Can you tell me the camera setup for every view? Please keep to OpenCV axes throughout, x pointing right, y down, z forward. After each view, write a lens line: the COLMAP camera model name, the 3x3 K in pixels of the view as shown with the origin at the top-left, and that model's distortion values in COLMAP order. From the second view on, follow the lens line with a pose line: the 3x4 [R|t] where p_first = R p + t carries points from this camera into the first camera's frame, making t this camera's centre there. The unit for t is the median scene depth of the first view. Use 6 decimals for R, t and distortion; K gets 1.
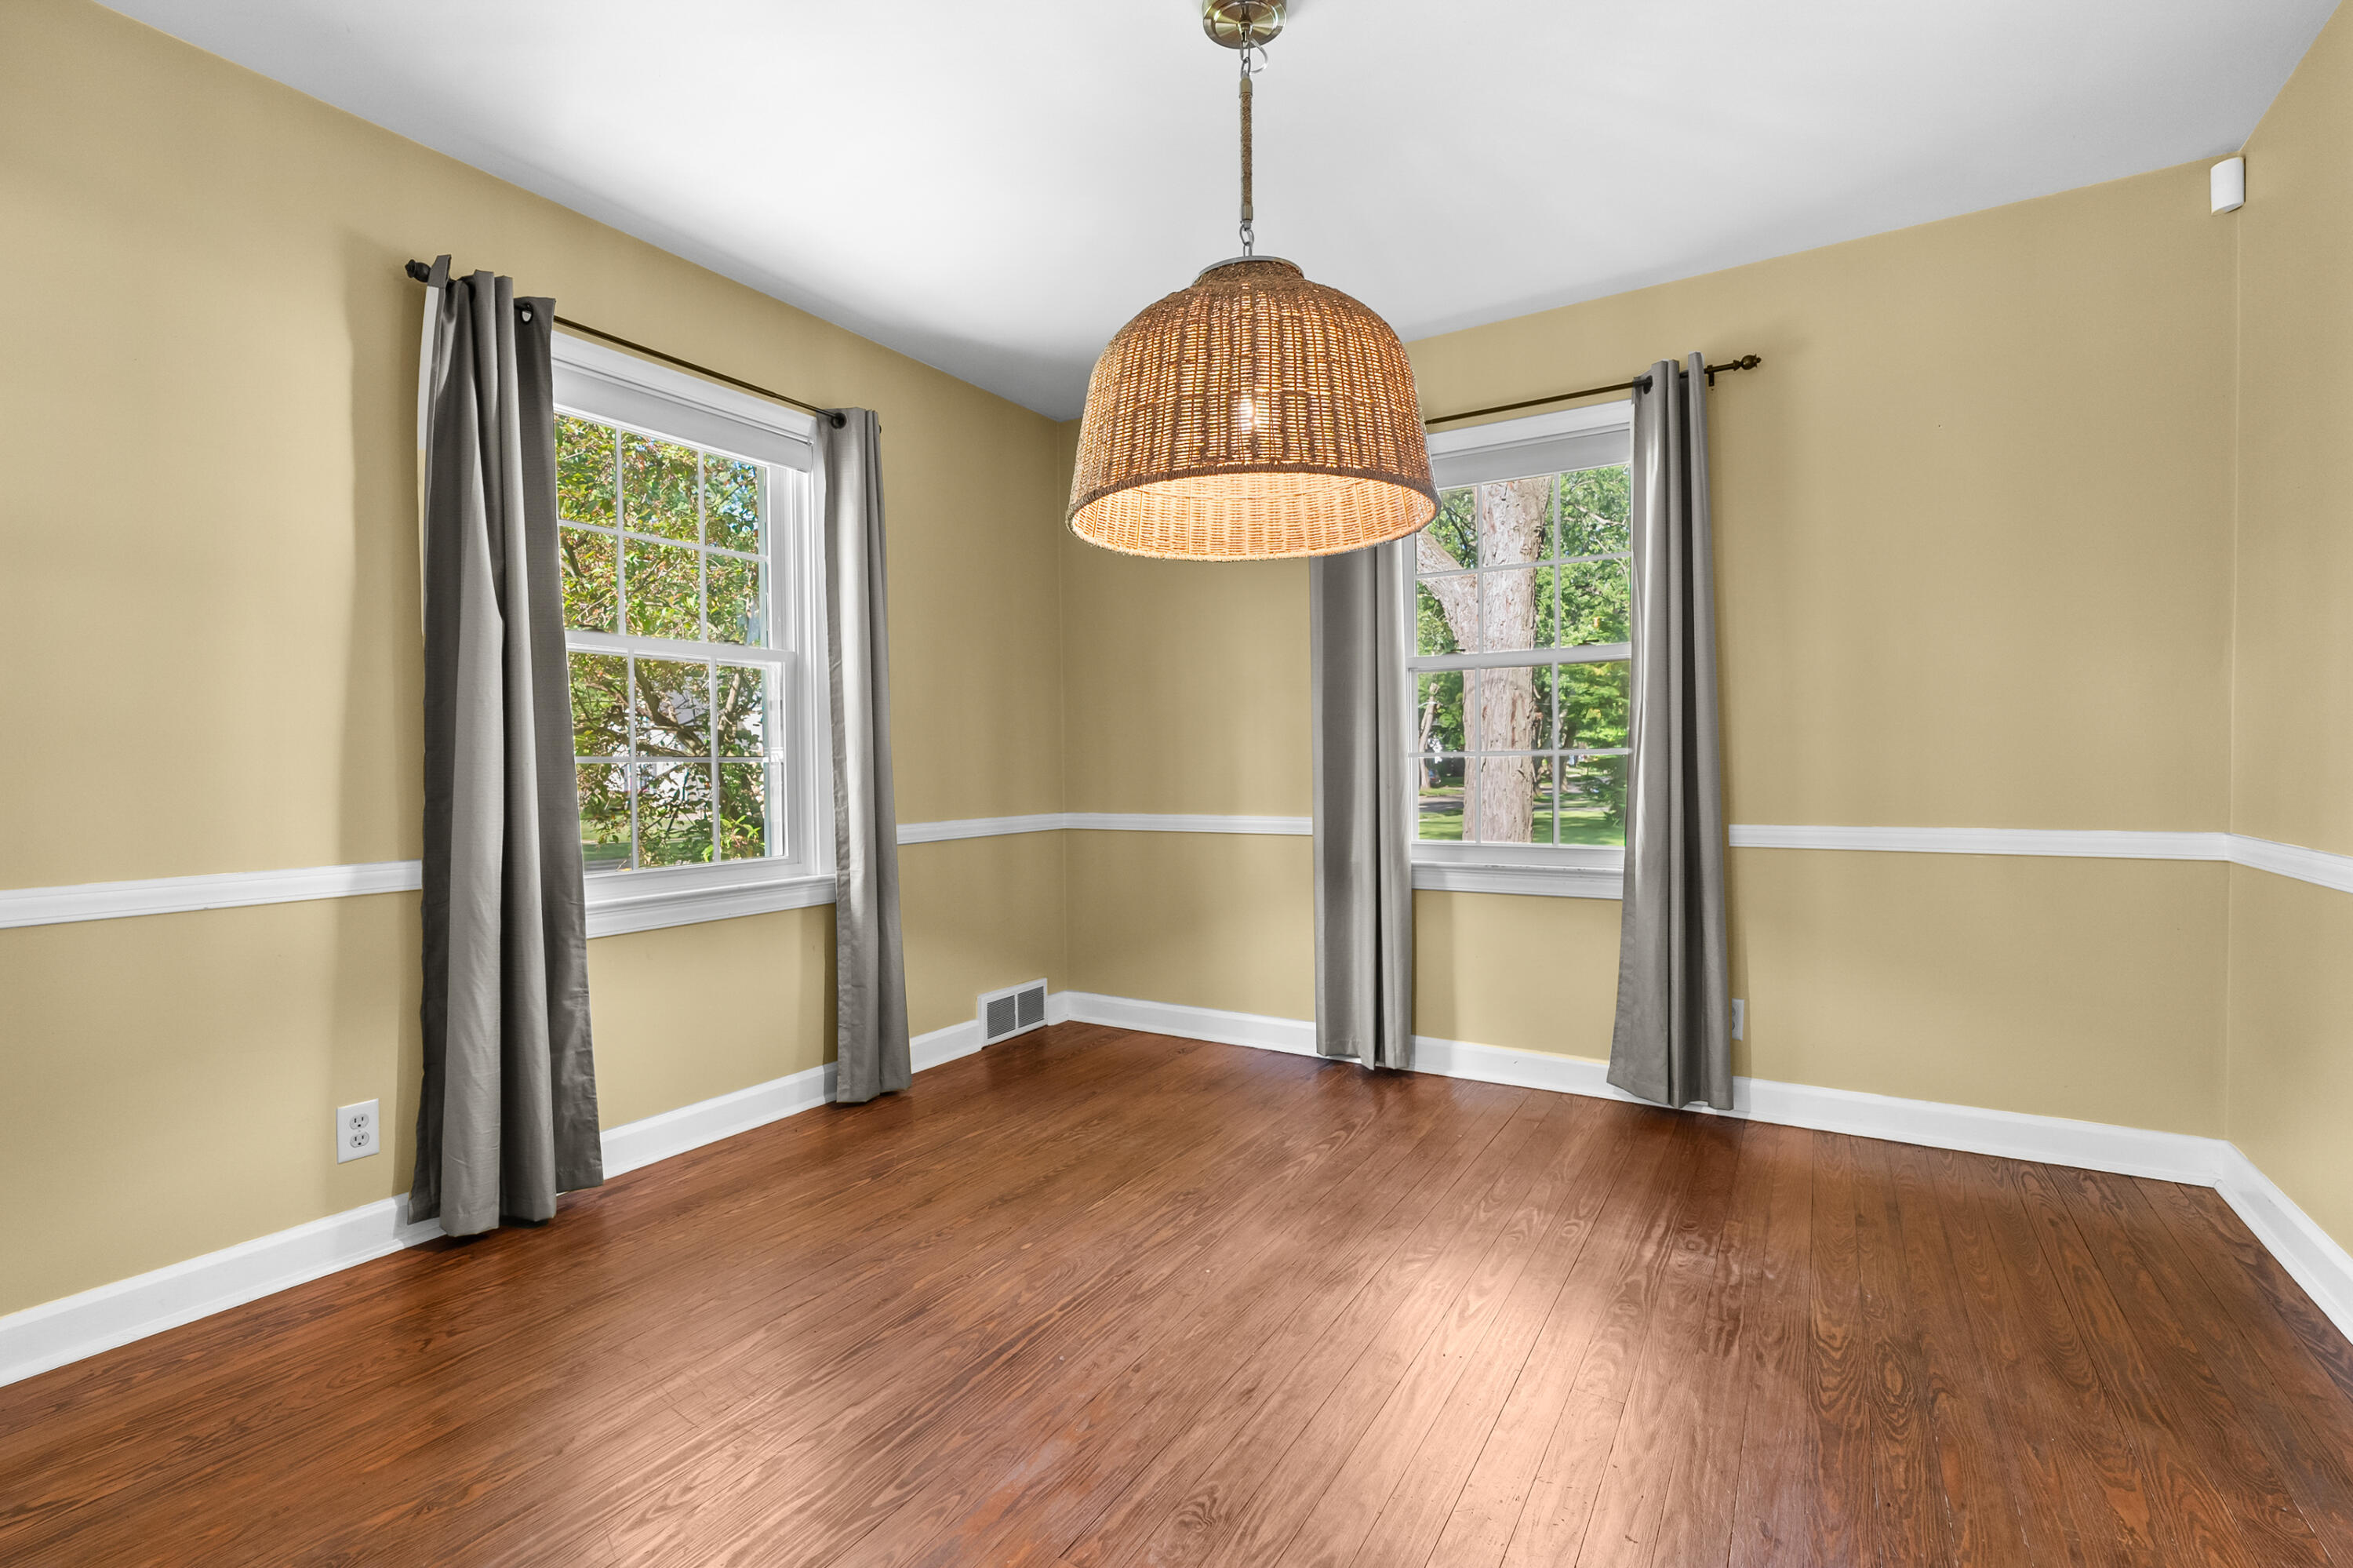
lens RADIAL K [[1075.9, 0, 1166.8], [0, 1075.9, 771.5], [0, 0, 1]] dist [-0.002398, 0.002399]
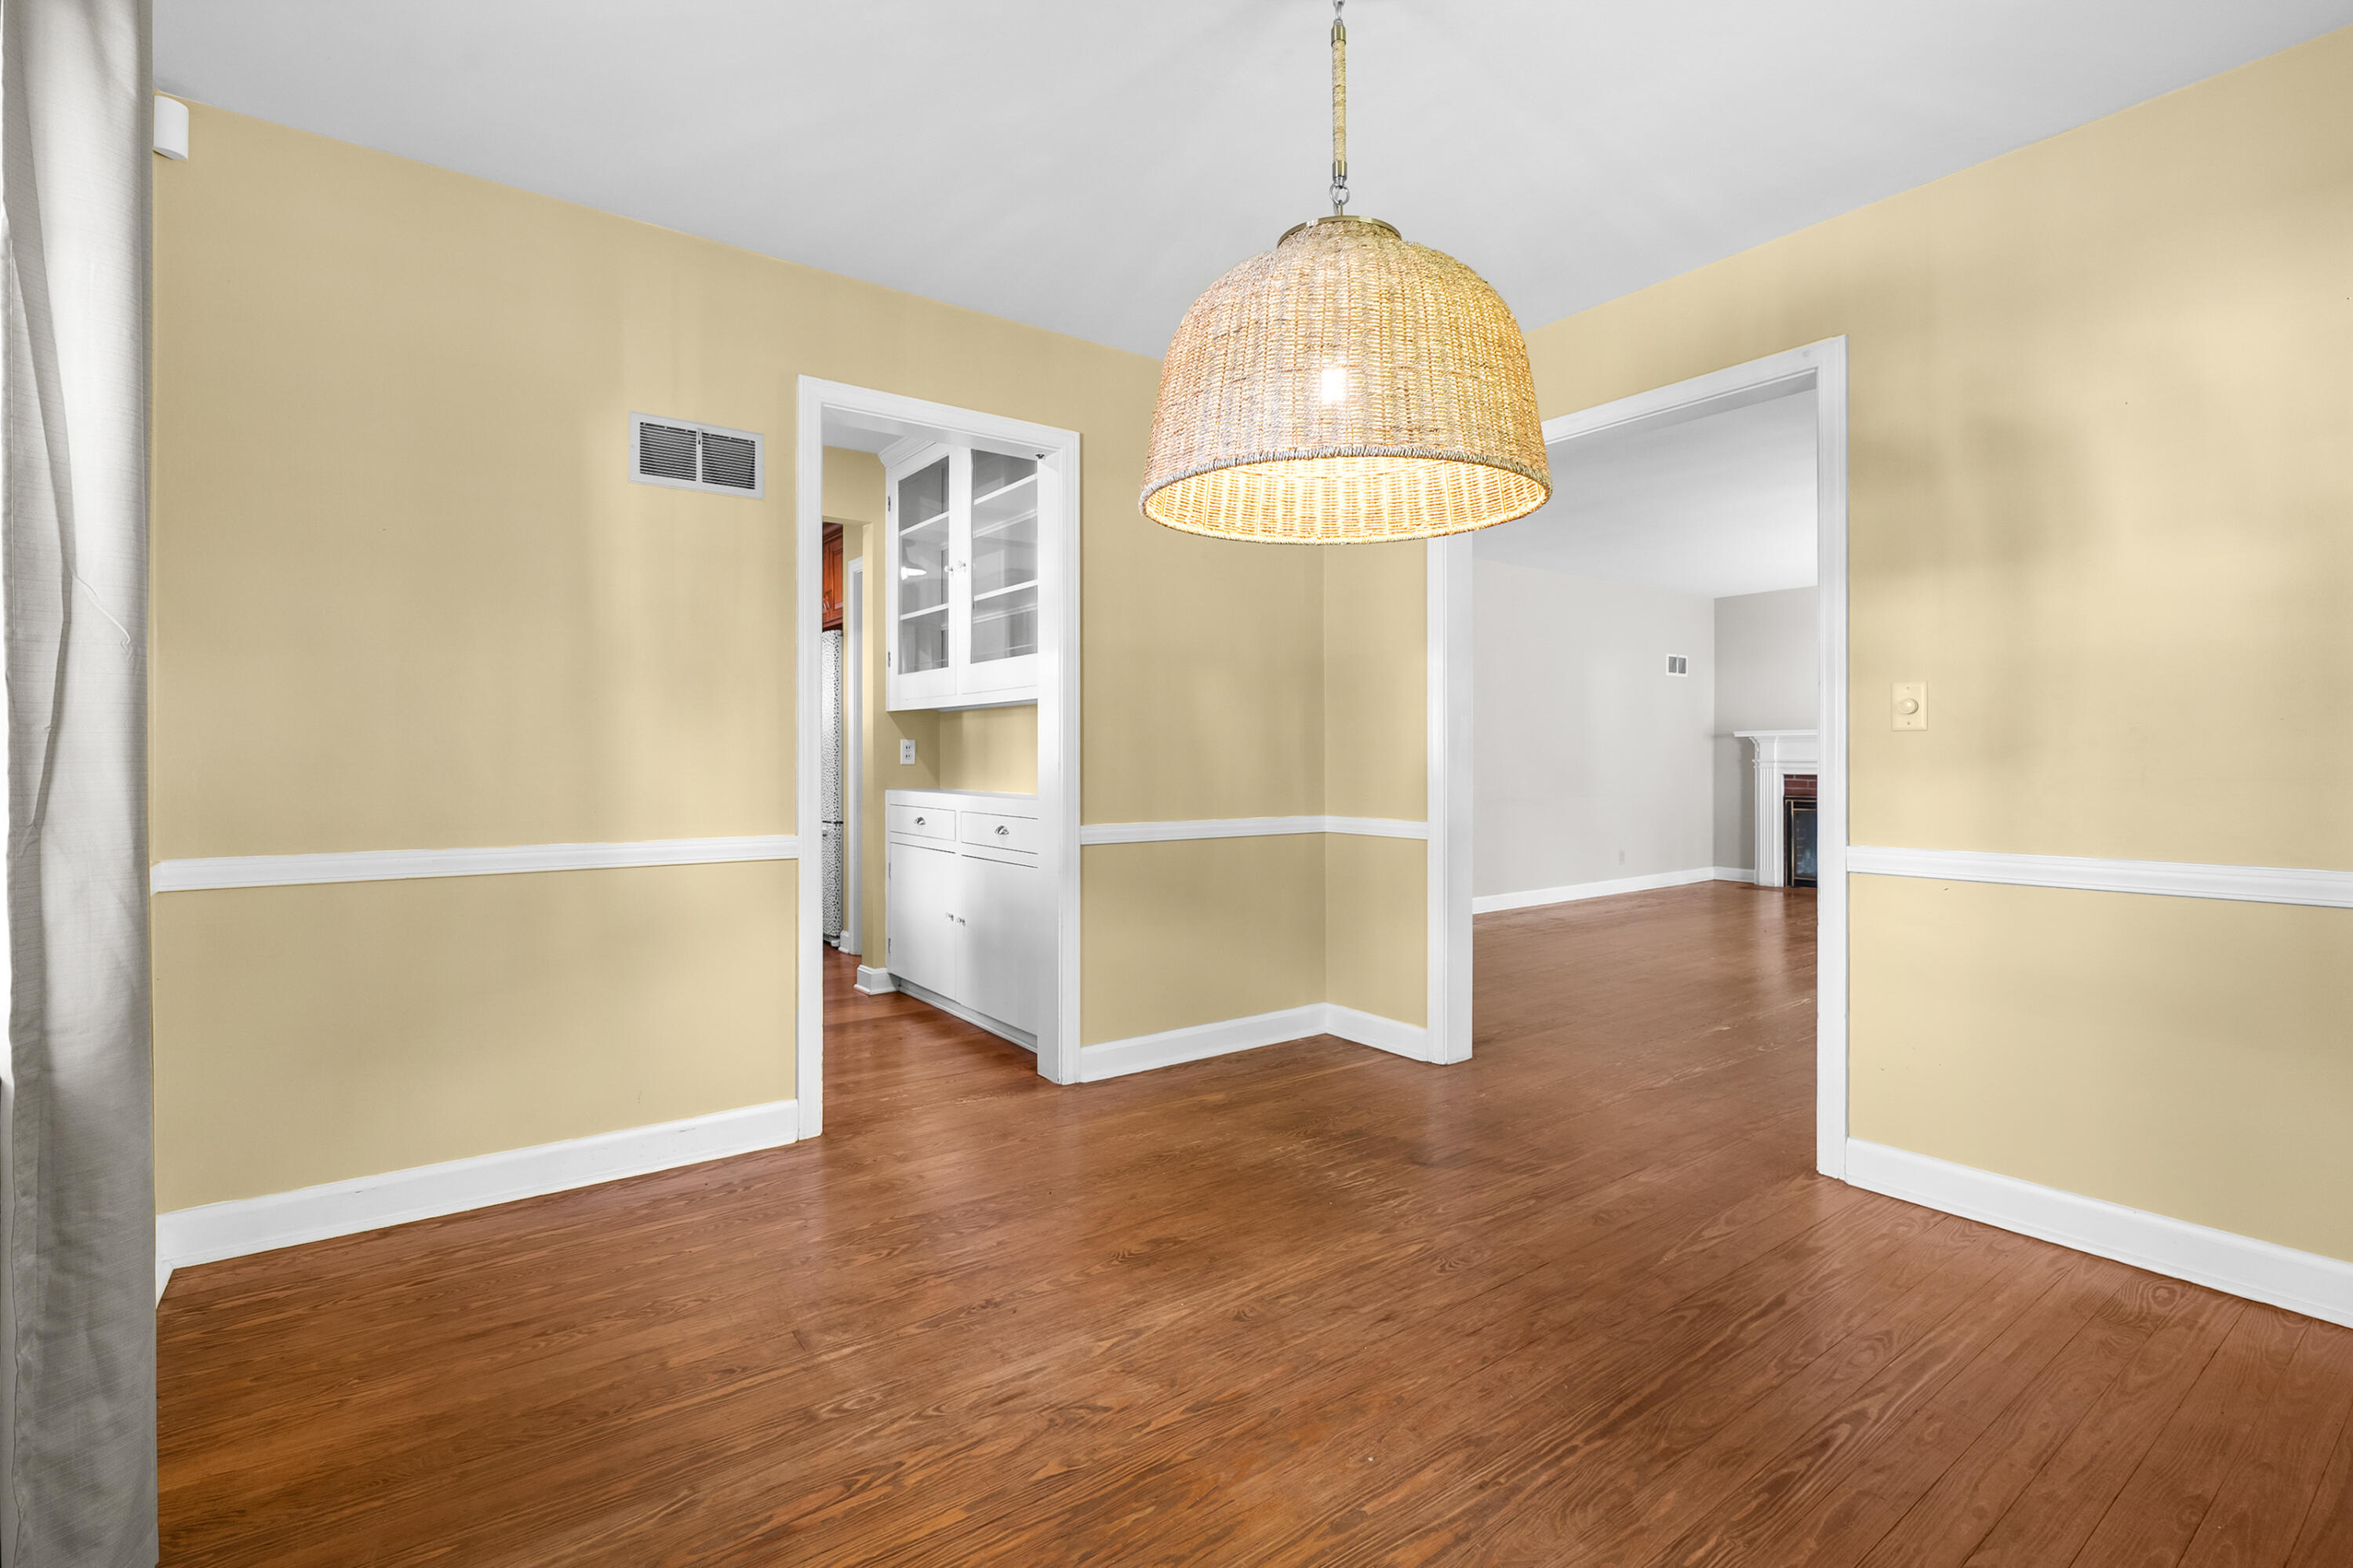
lens RADIAL K [[1075.9, 0, 1176.6], [0, 1075.9, 776.1], [0, 0, 1]] dist [-0.002398, 0.002399]
pose [[-0.932123, 0.005617, 0.362098, -0.116689], [0.008524, 0.999943, 0.006432, -0.008844], [-0.362041, 0.009081, -0.932118, 1.880390]]
